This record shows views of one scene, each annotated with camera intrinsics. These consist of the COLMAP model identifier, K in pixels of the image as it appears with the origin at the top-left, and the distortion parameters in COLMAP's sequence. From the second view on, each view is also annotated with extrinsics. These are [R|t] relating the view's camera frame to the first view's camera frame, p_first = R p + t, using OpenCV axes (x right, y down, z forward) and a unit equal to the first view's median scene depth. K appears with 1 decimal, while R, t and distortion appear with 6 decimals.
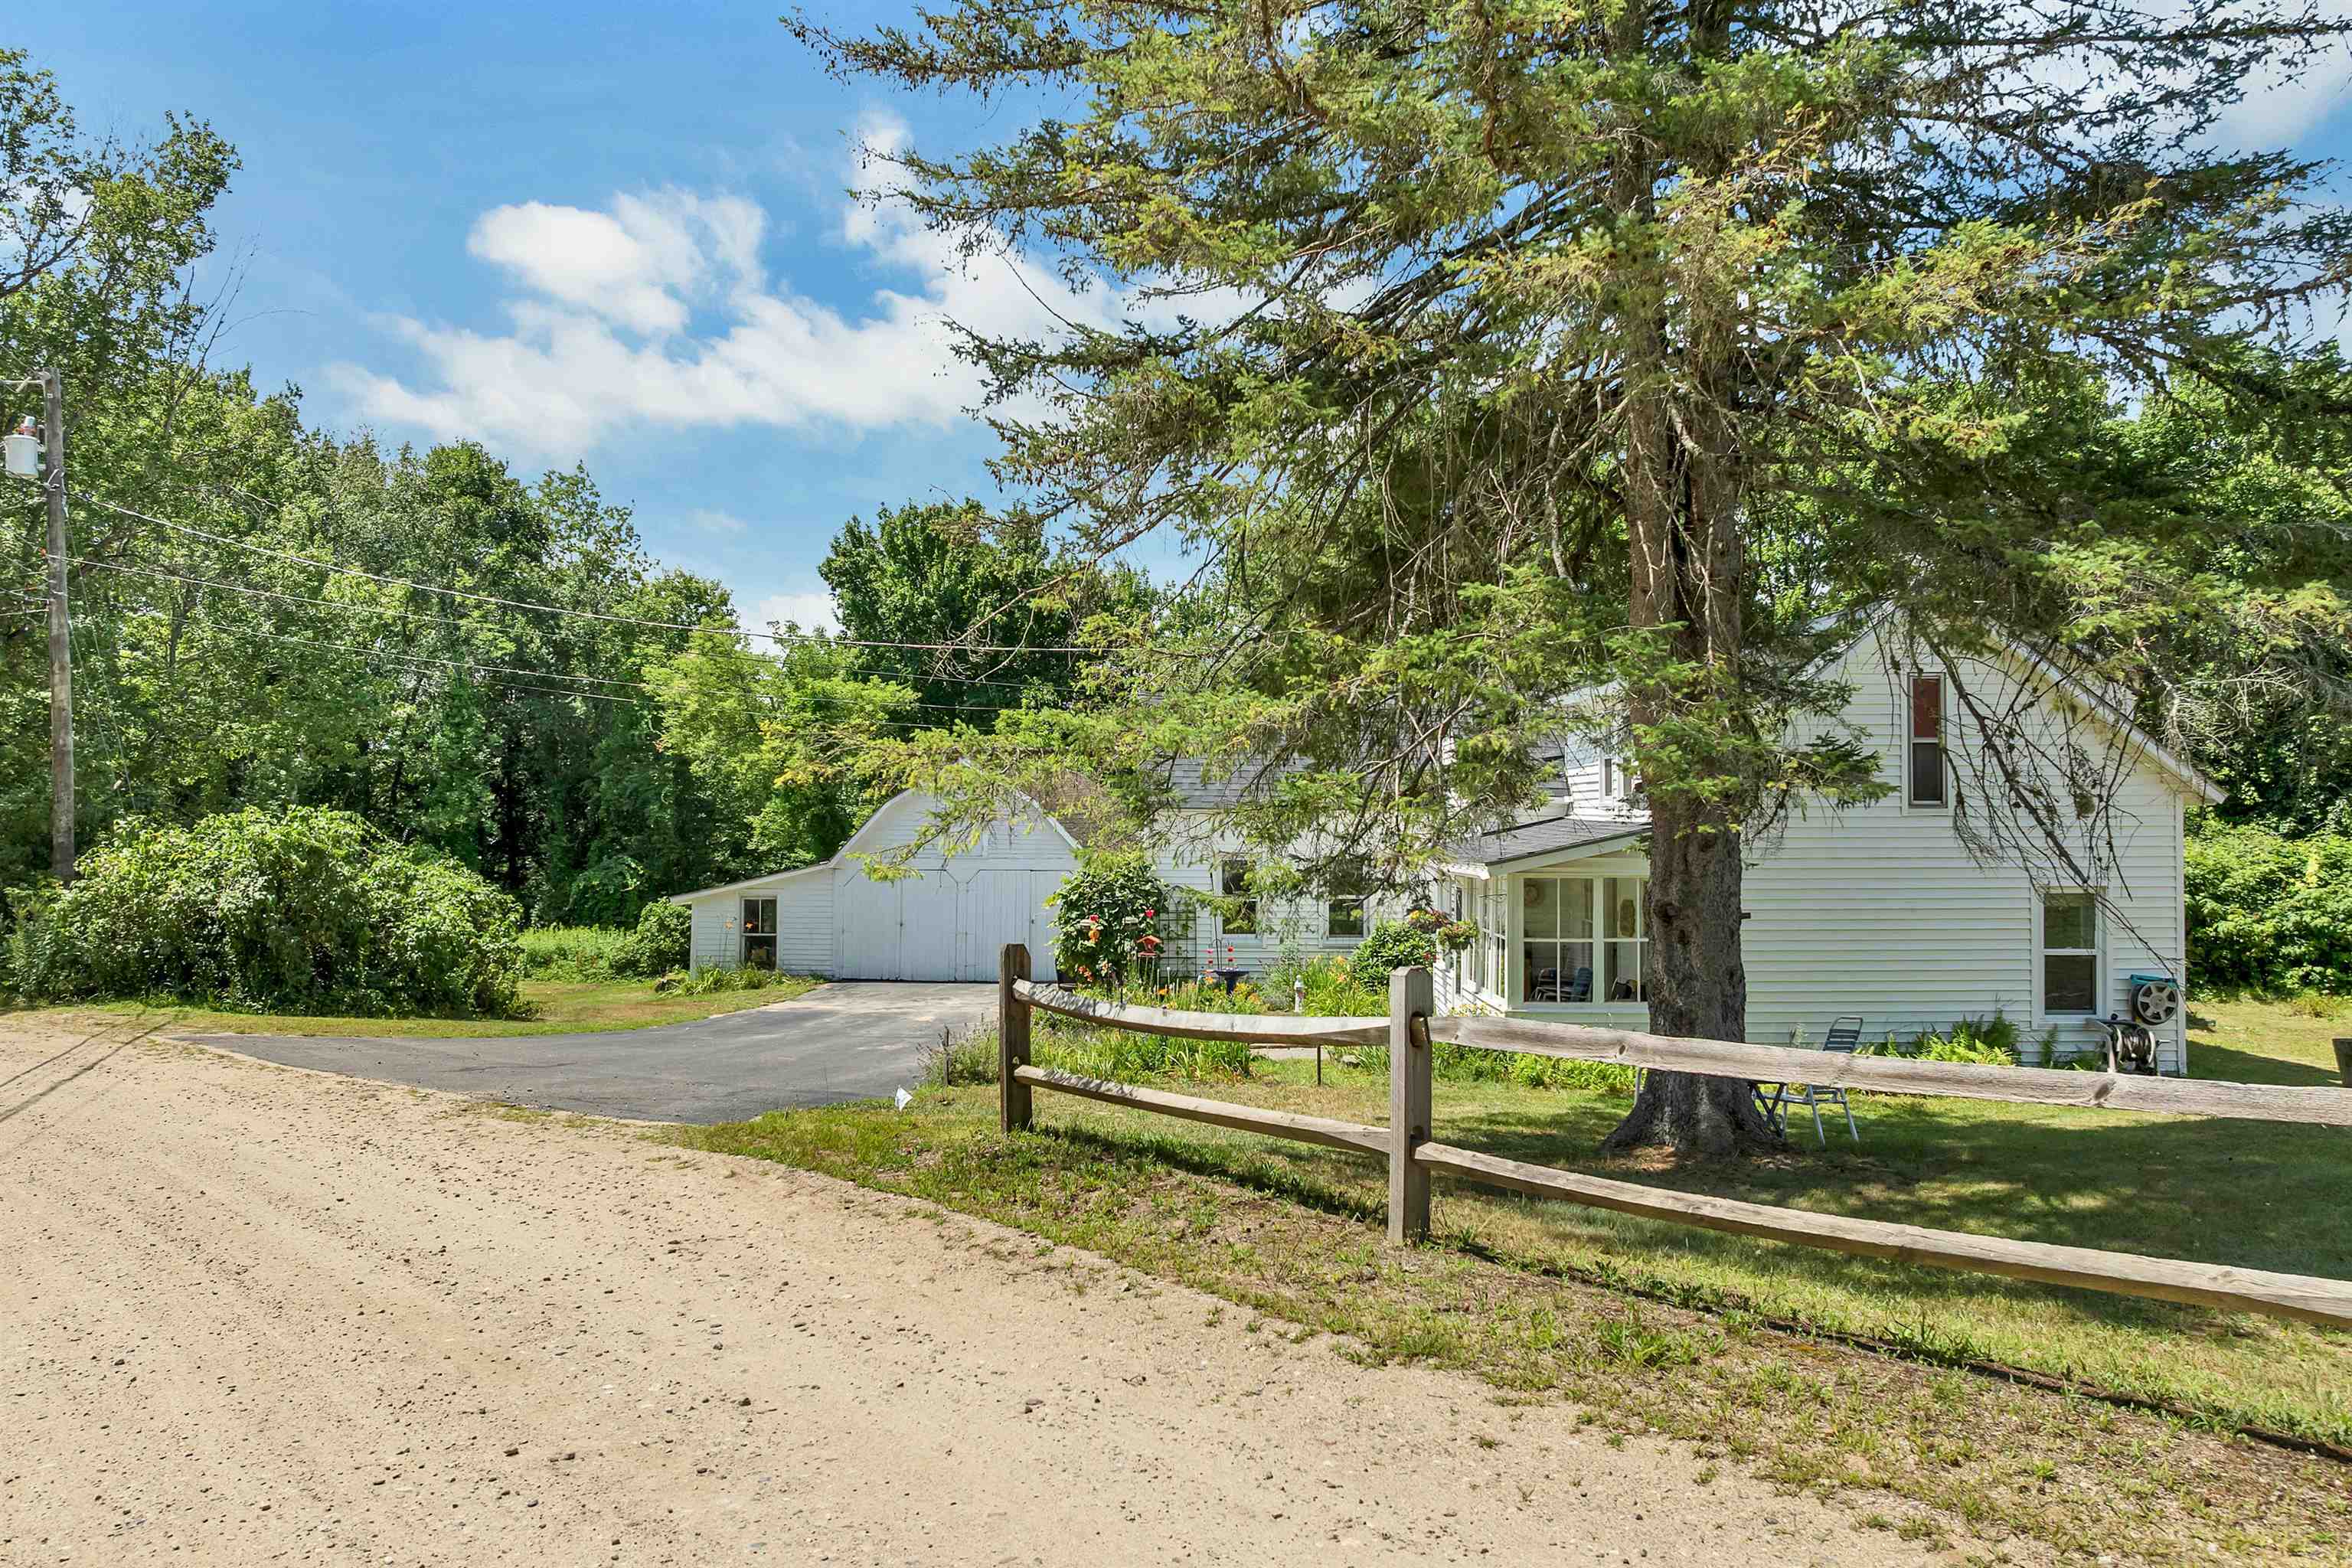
lens RADIAL K [[1719.7, 0, 1183.1], [0, 1719.7, 777.8], [0, 0, 1]] dist [-0.014230, -0.029115]
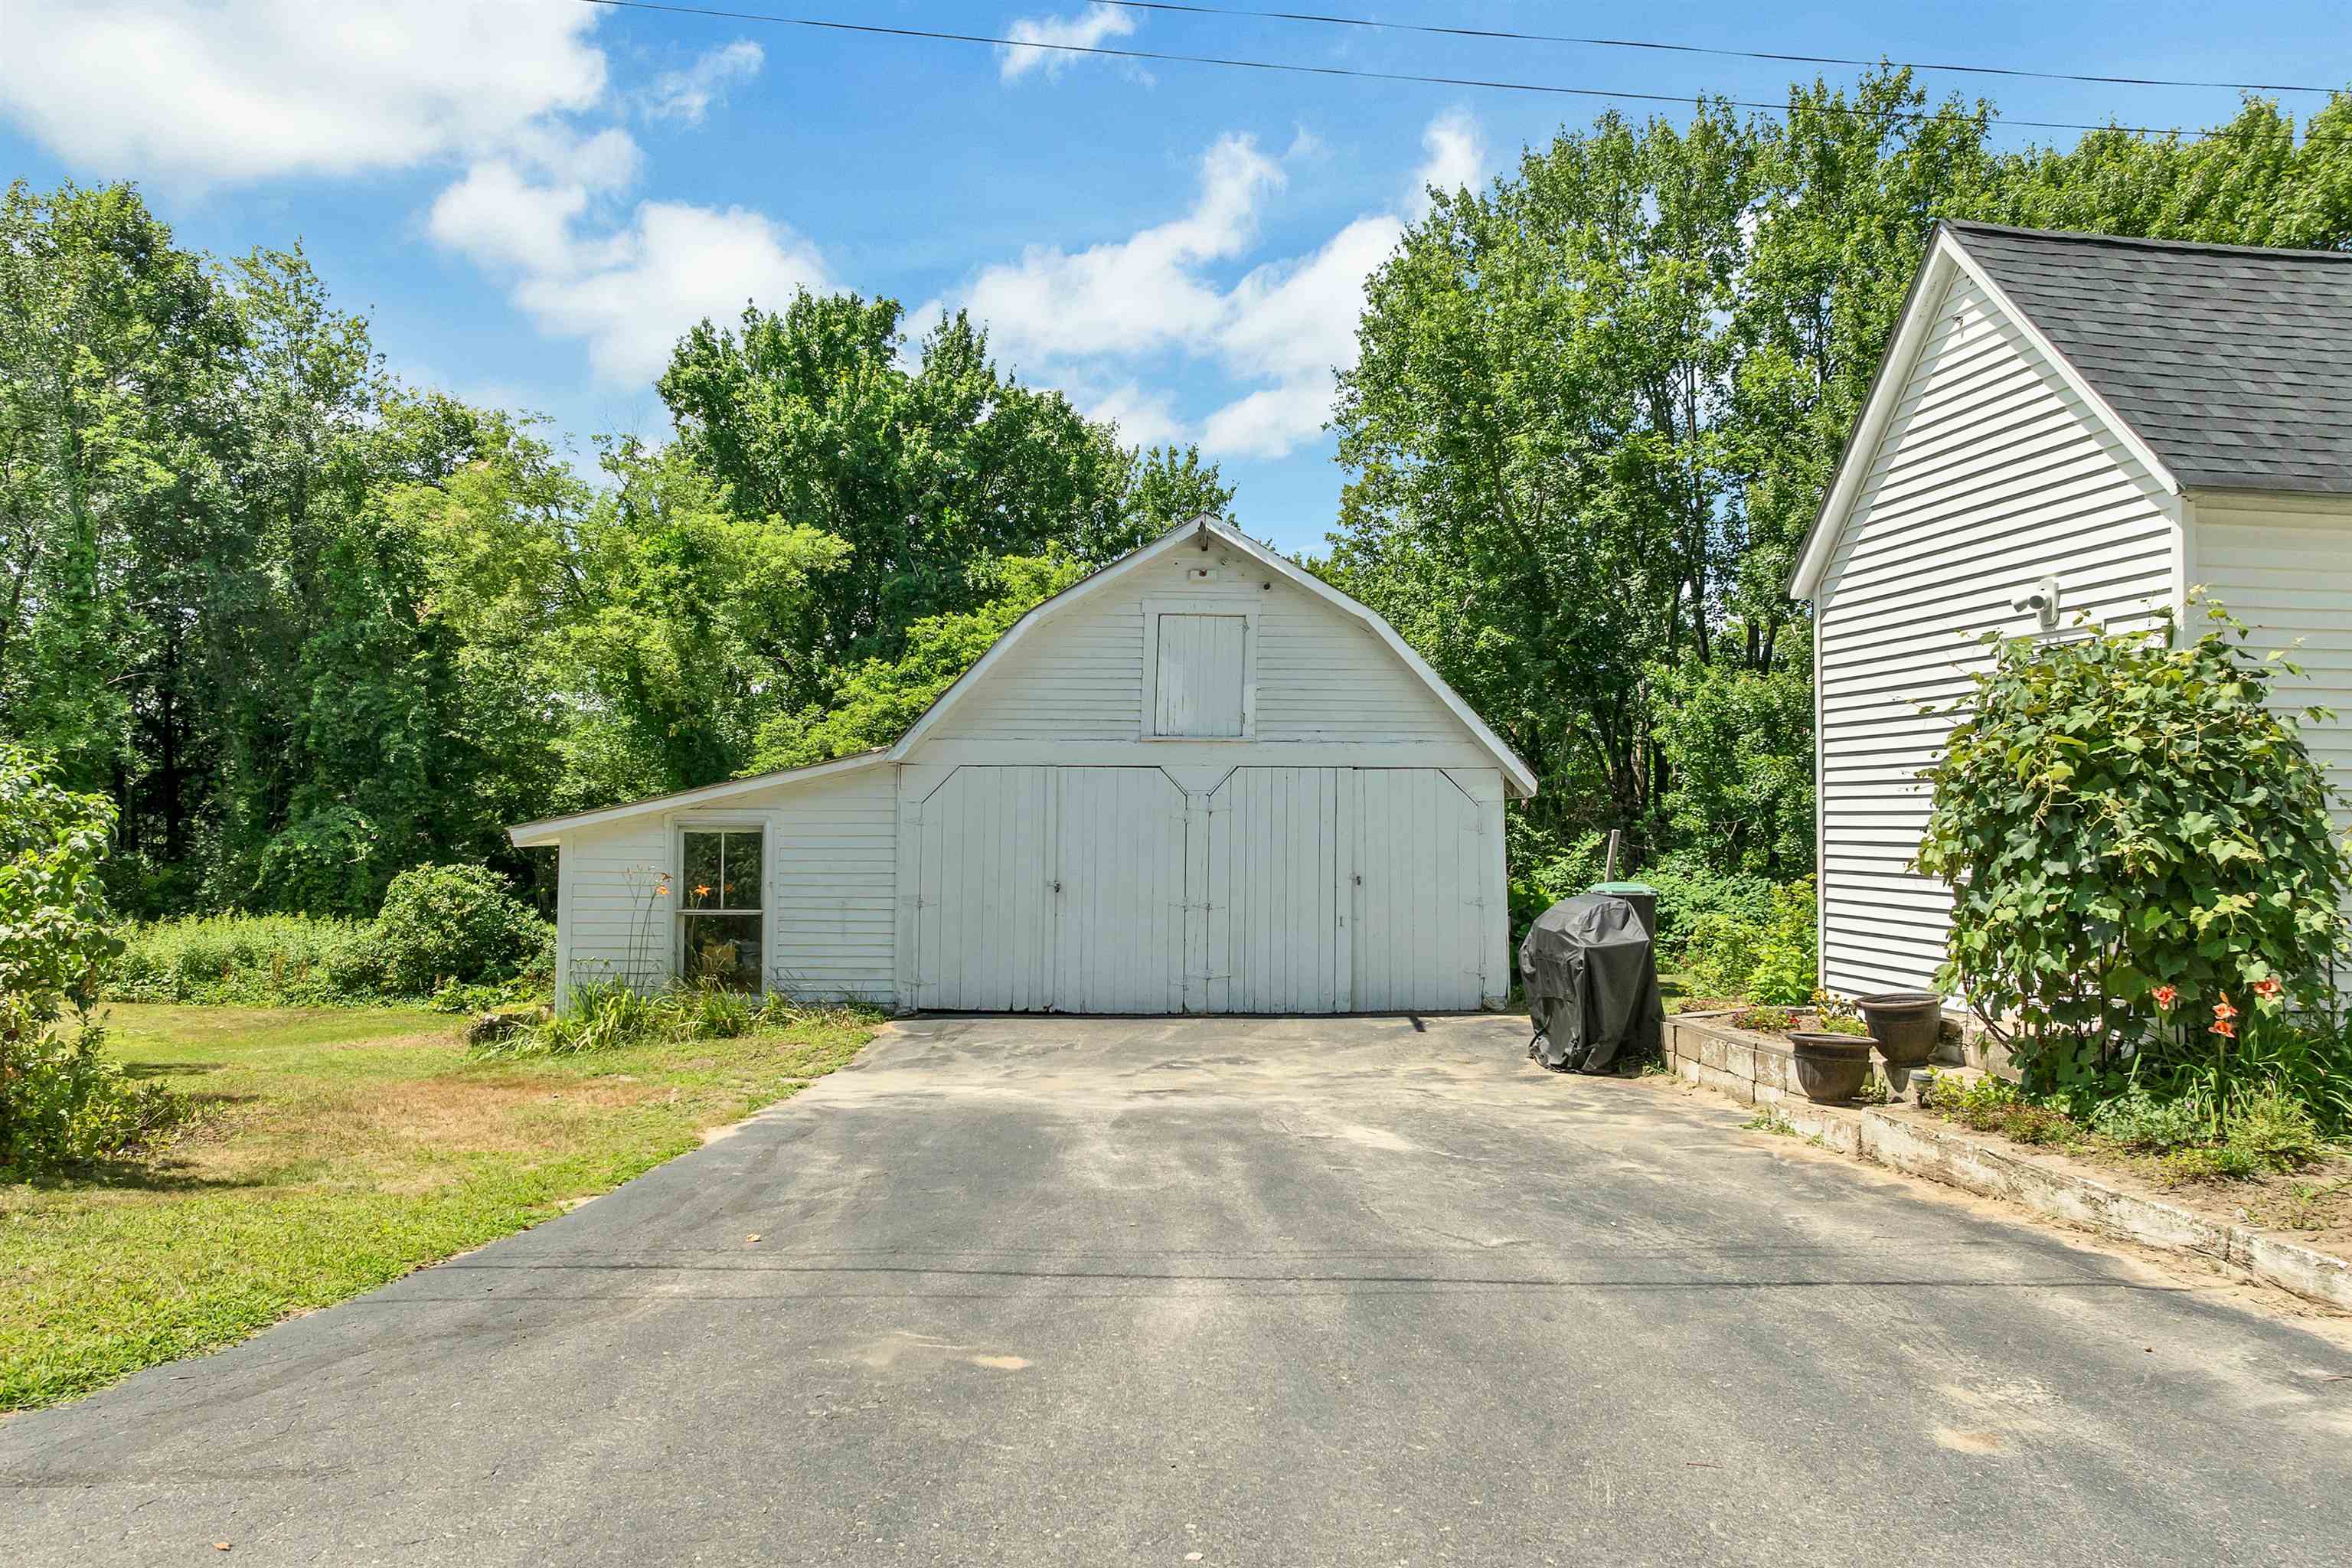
lens RADIAL K [[1719.7, 0, 1183.1], [0, 1719.7, 777.8], [0, 0, 1]] dist [-0.014230, -0.029115]
pose [[0.988257, 0.009068, 0.152529, -0.121032], [-0.009099, 0.999958, -0.000494, 0.034355], [-0.152527, -0.000899, 0.988299, 0.334881]]
